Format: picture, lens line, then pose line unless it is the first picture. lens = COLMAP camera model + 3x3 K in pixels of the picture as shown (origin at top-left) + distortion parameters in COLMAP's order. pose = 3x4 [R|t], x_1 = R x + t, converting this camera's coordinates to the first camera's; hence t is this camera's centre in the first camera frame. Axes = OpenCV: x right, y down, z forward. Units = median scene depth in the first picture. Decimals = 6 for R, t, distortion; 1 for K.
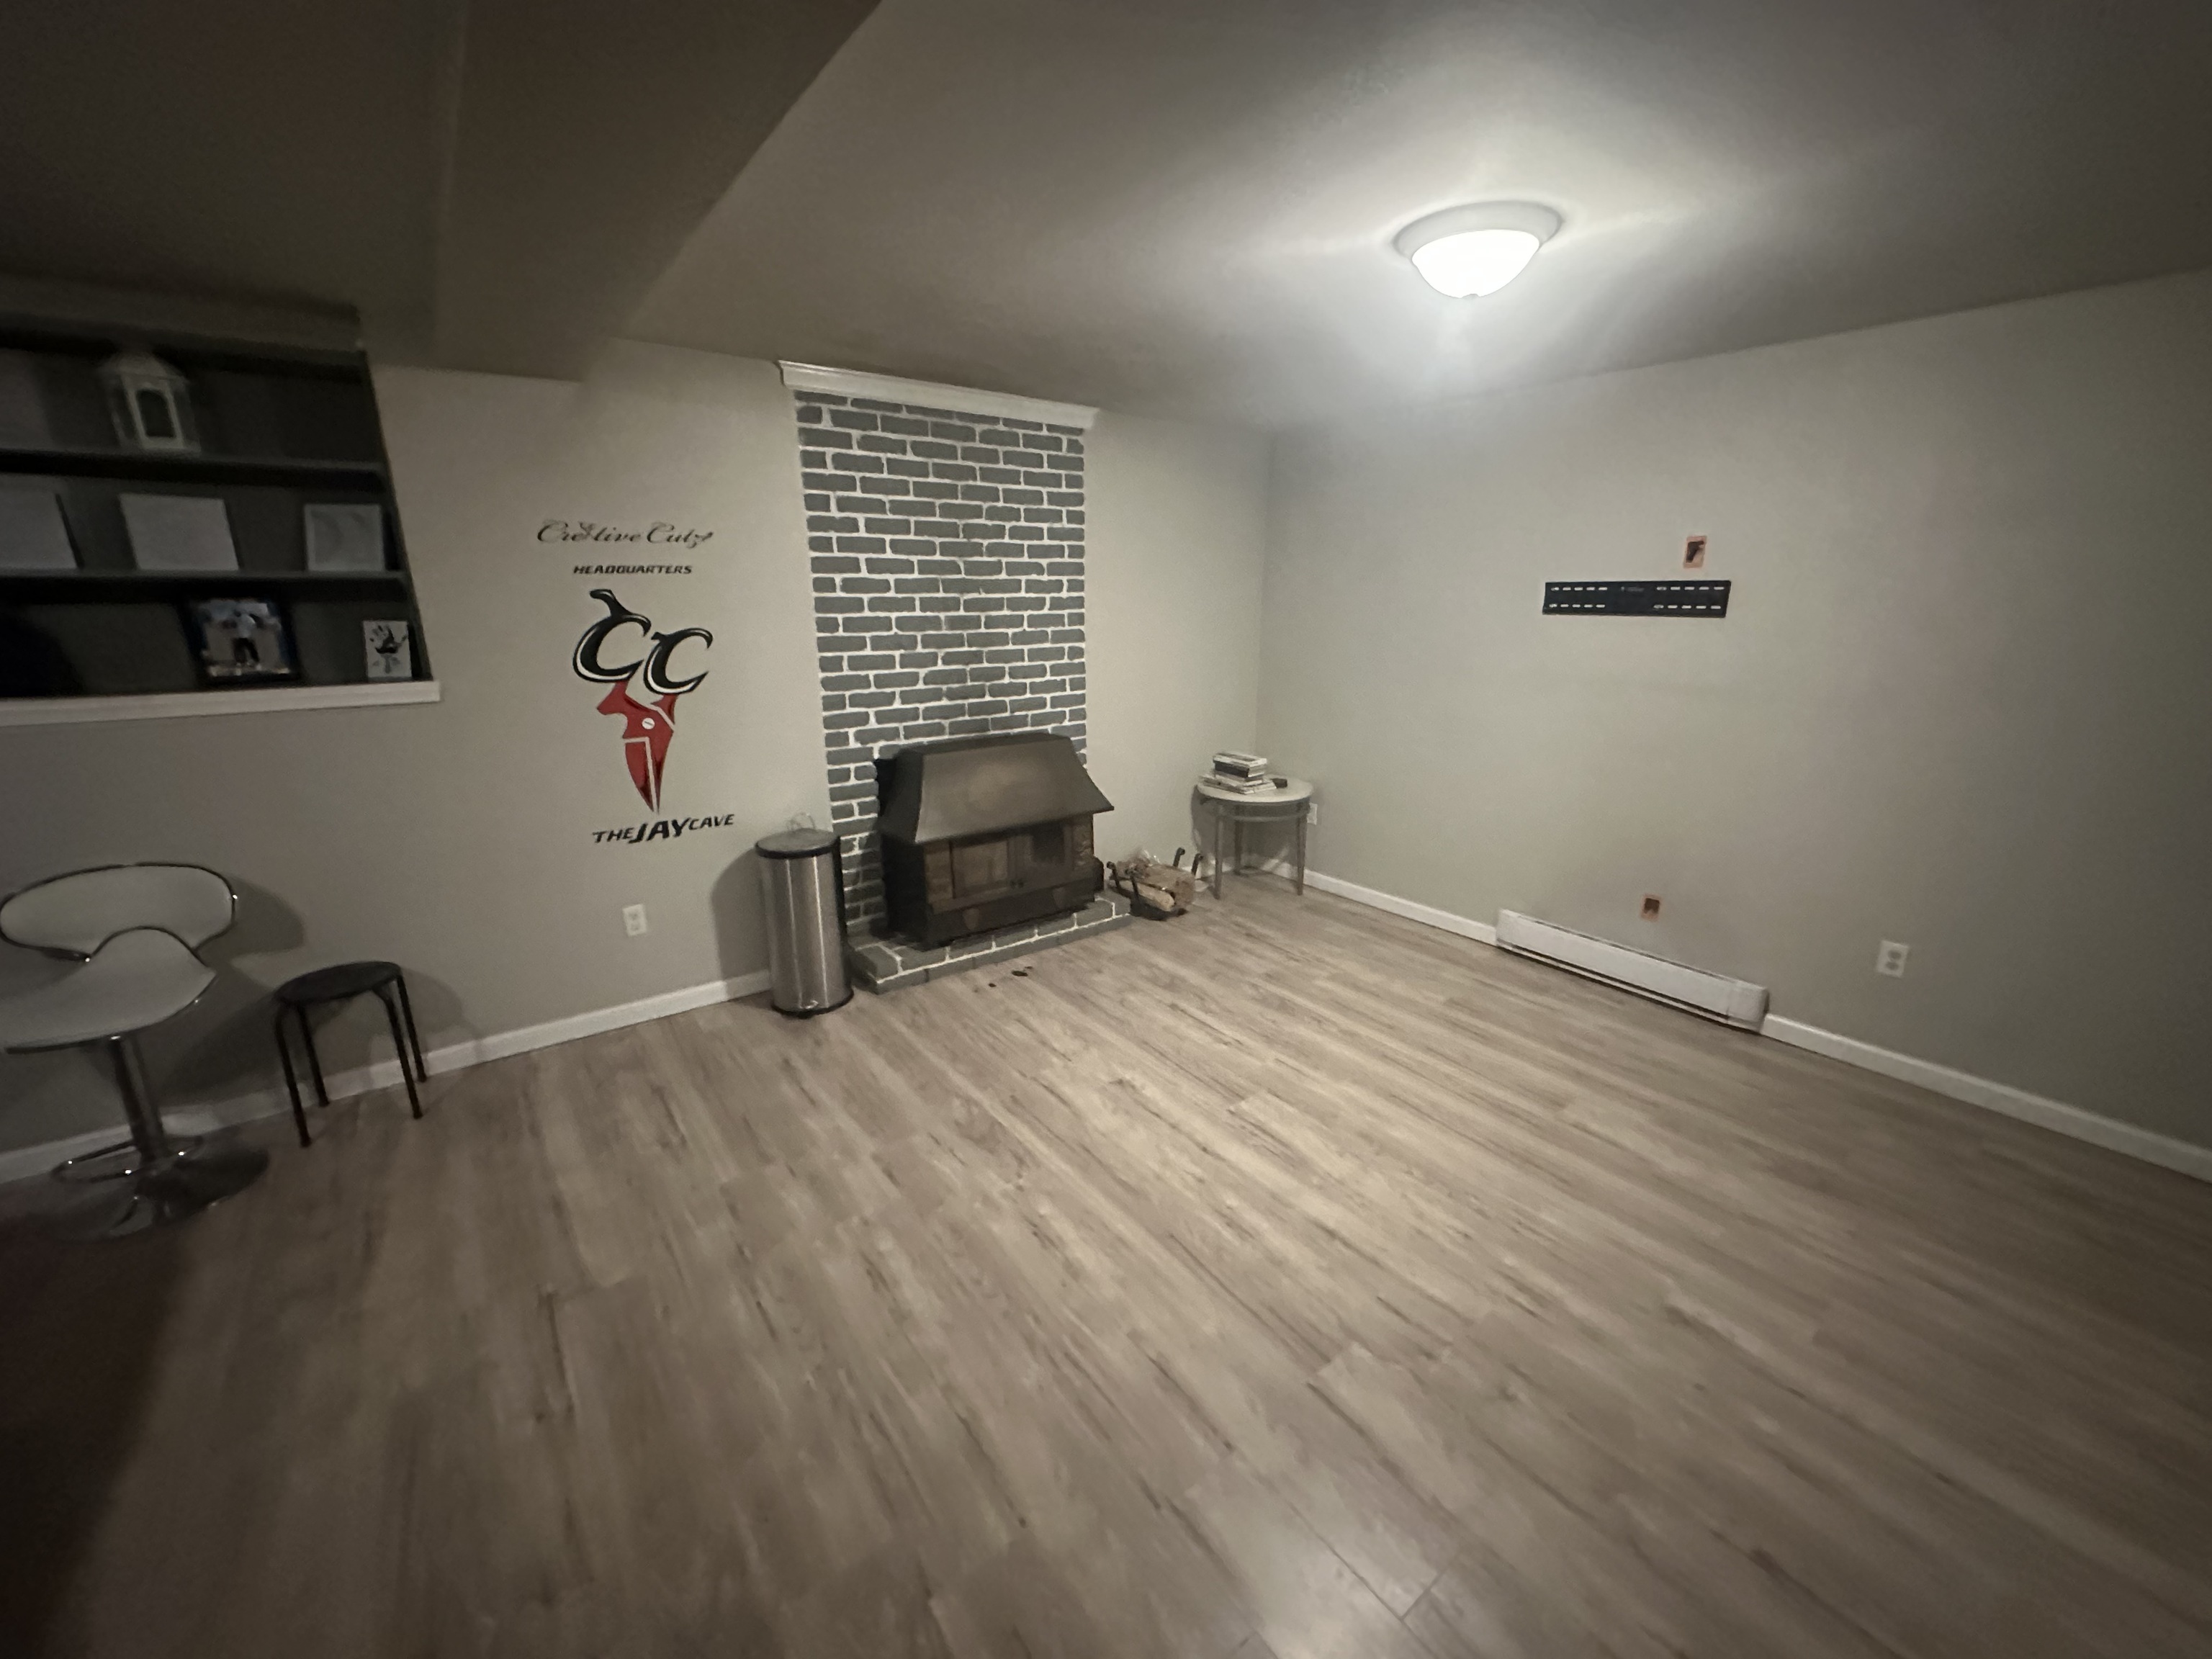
lens RADIAL K [[881.1, 0, 1106.0], [0, 881.1, 829.5], [0, 0, 1]] dist [-0.003324, 0.000484]
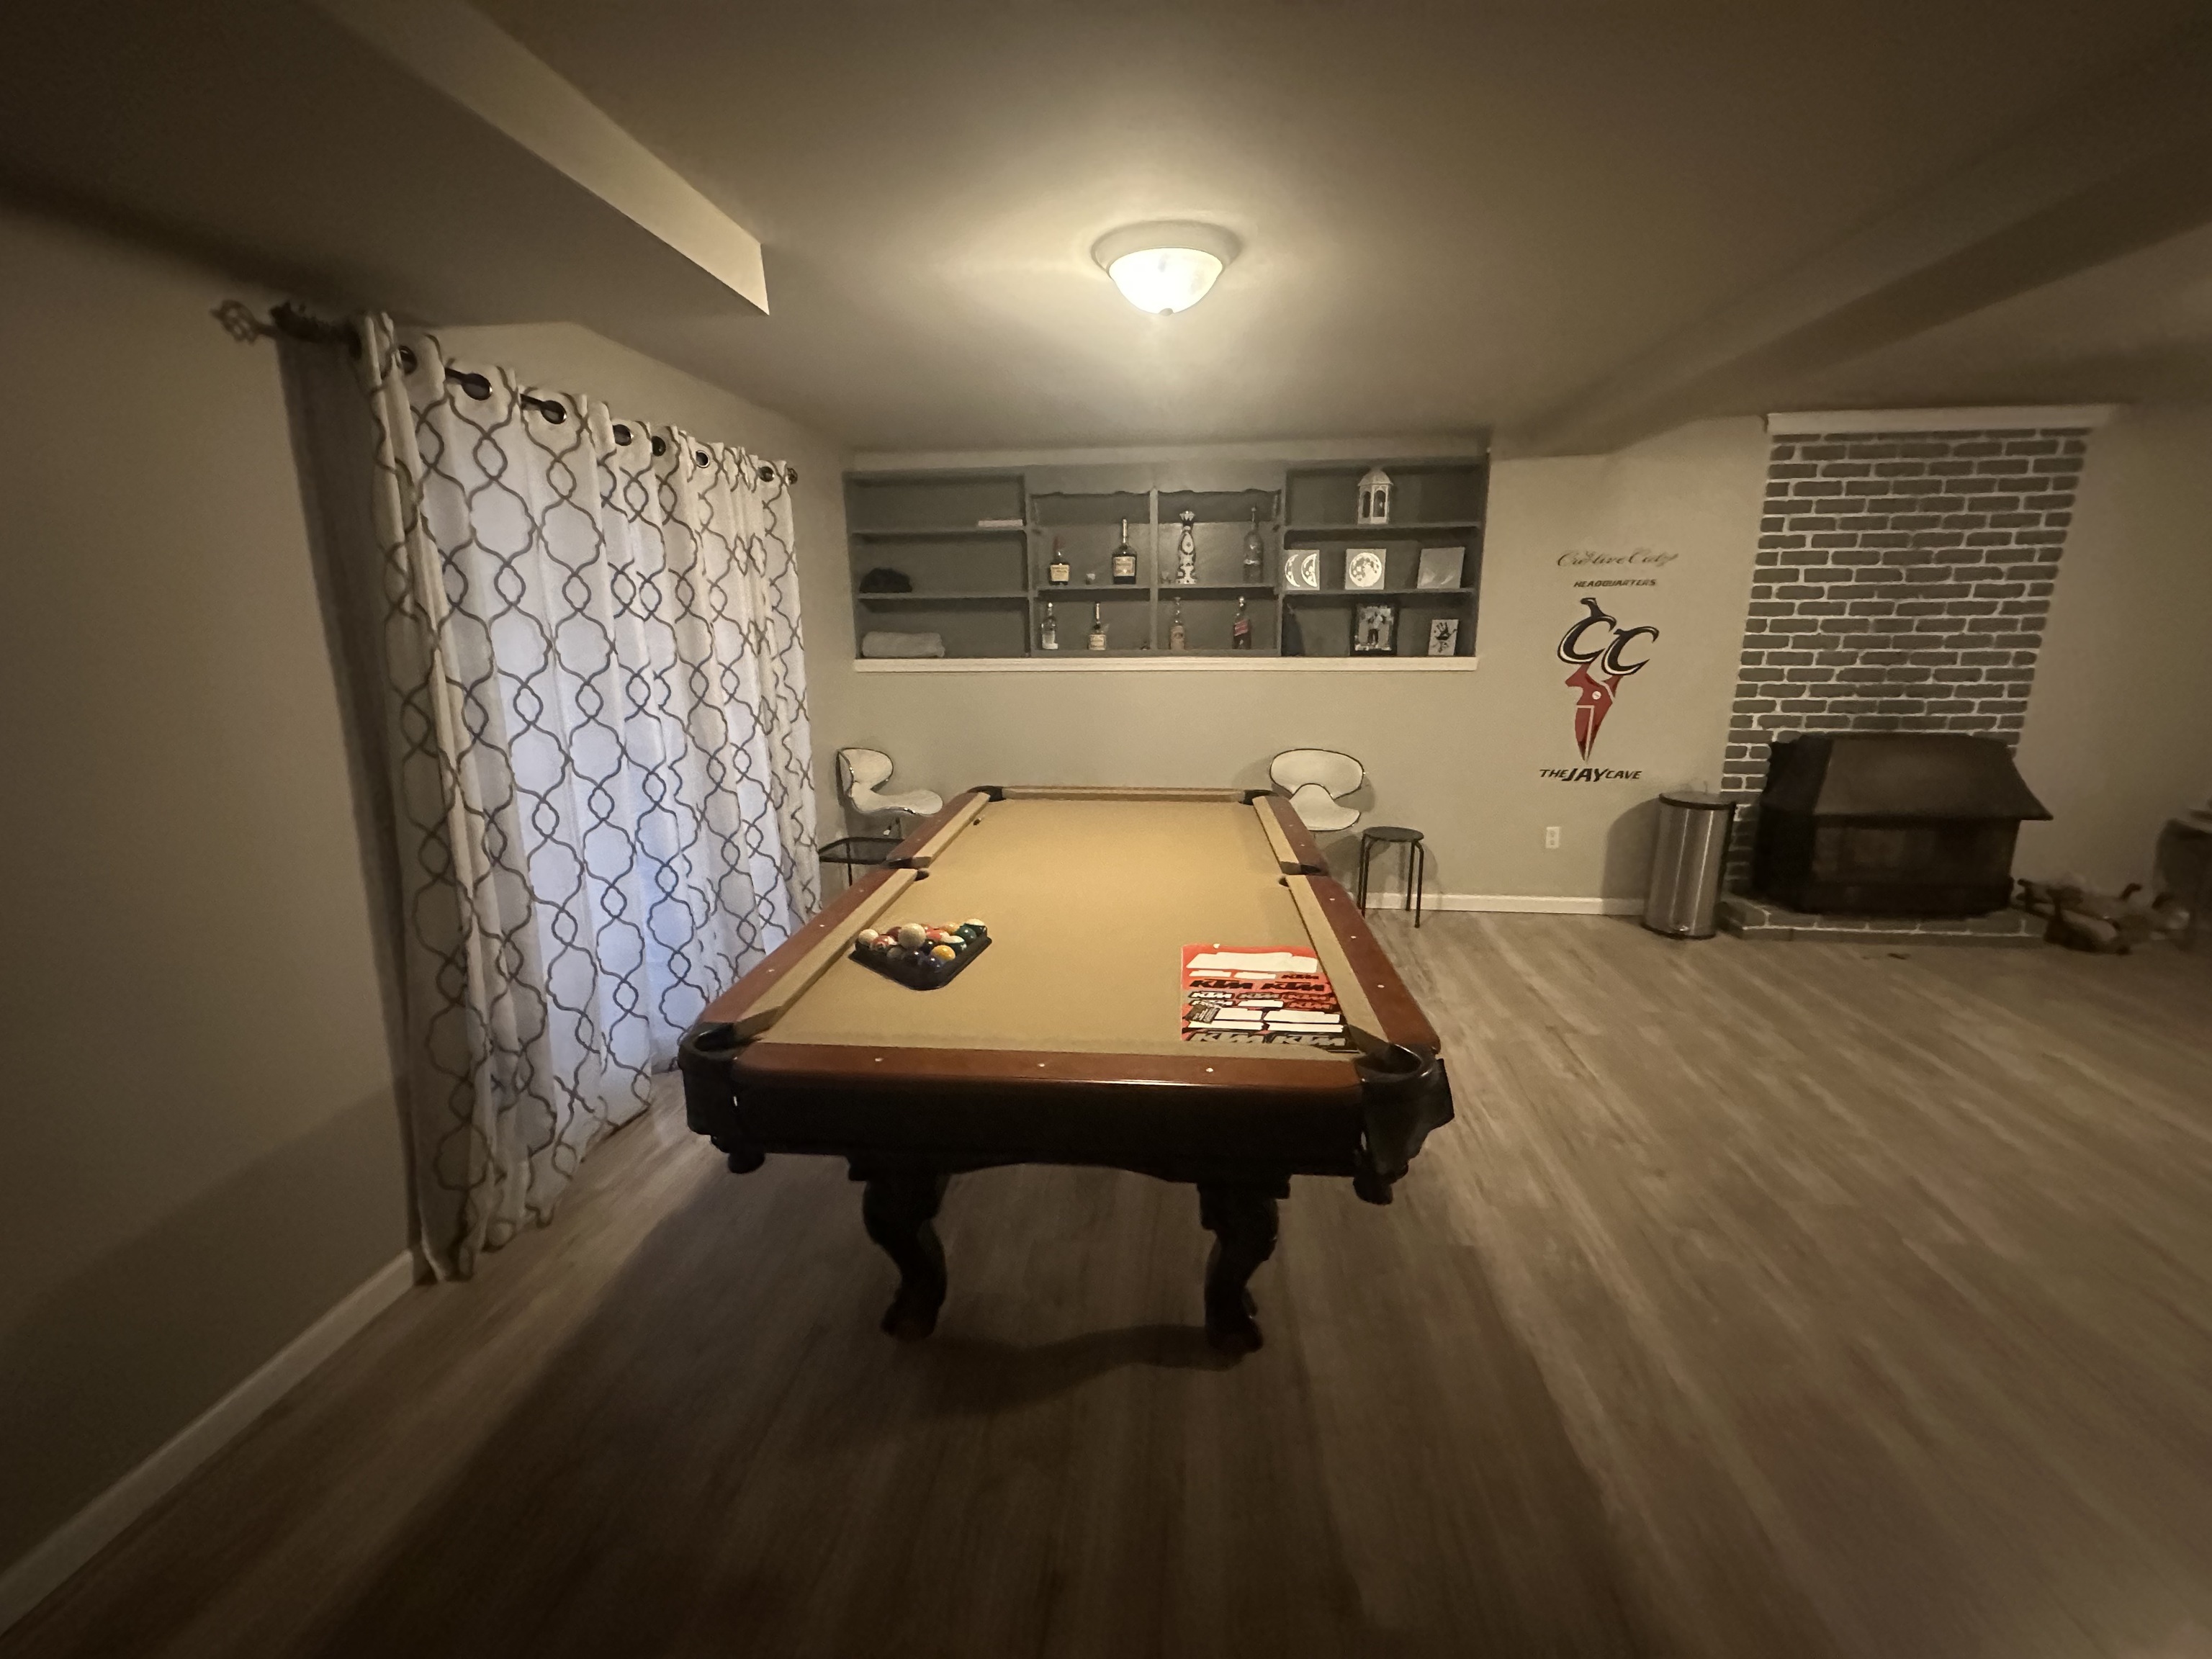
lens RADIAL K [[881.1, 0, 1106.0], [0, 881.1, 829.5], [0, 0, 1]] dist [-0.003324, 0.000484]
pose [[0.731179, 0.154338, -0.664497, -0.122895], [-0.170717, 0.984475, 0.040809, 0.142485], [0.660479, 0.083602, 0.746176, -0.453070]]
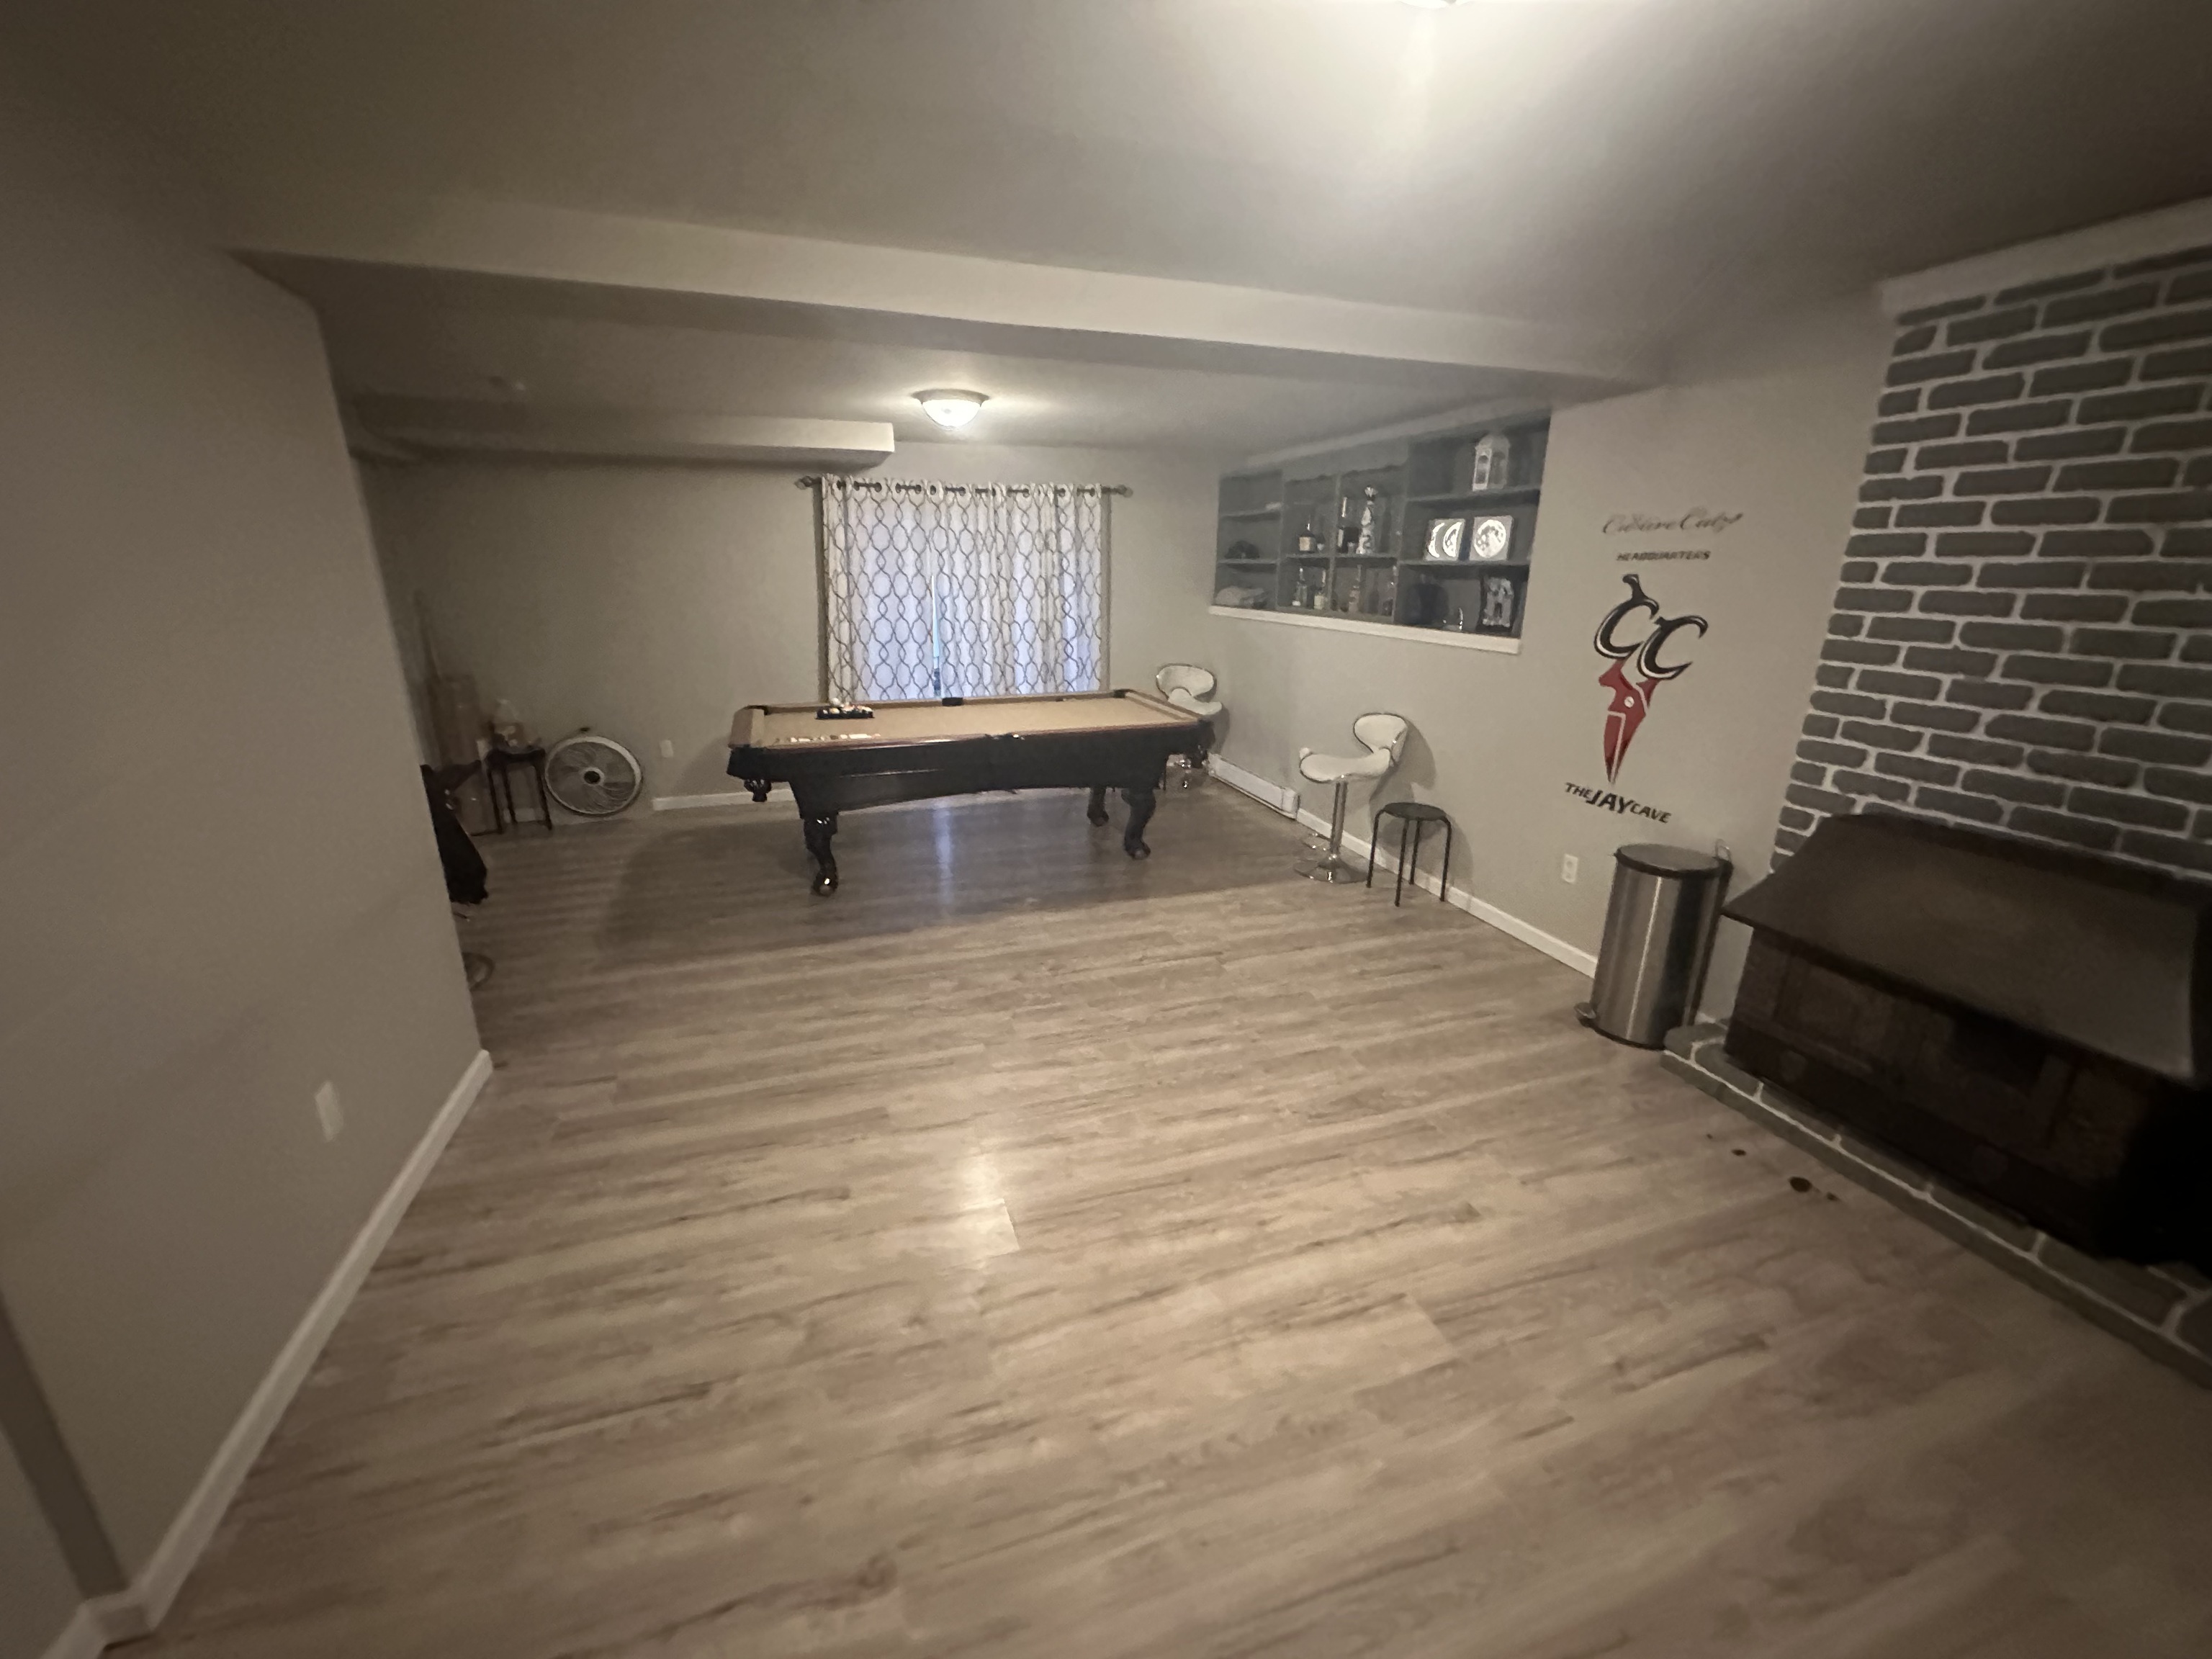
lens RADIAL K [[881.1, 0, 1106.0], [0, 881.1, 829.5], [0, 0, 1]] dist [-0.003324, 0.000484]
pose [[-0.319962, 0.271583, -0.907671, 0.616358], [-0.256346, 0.897484, 0.358899, -0.180230], [0.912092, 0.347512, -0.217541, 0.635246]]
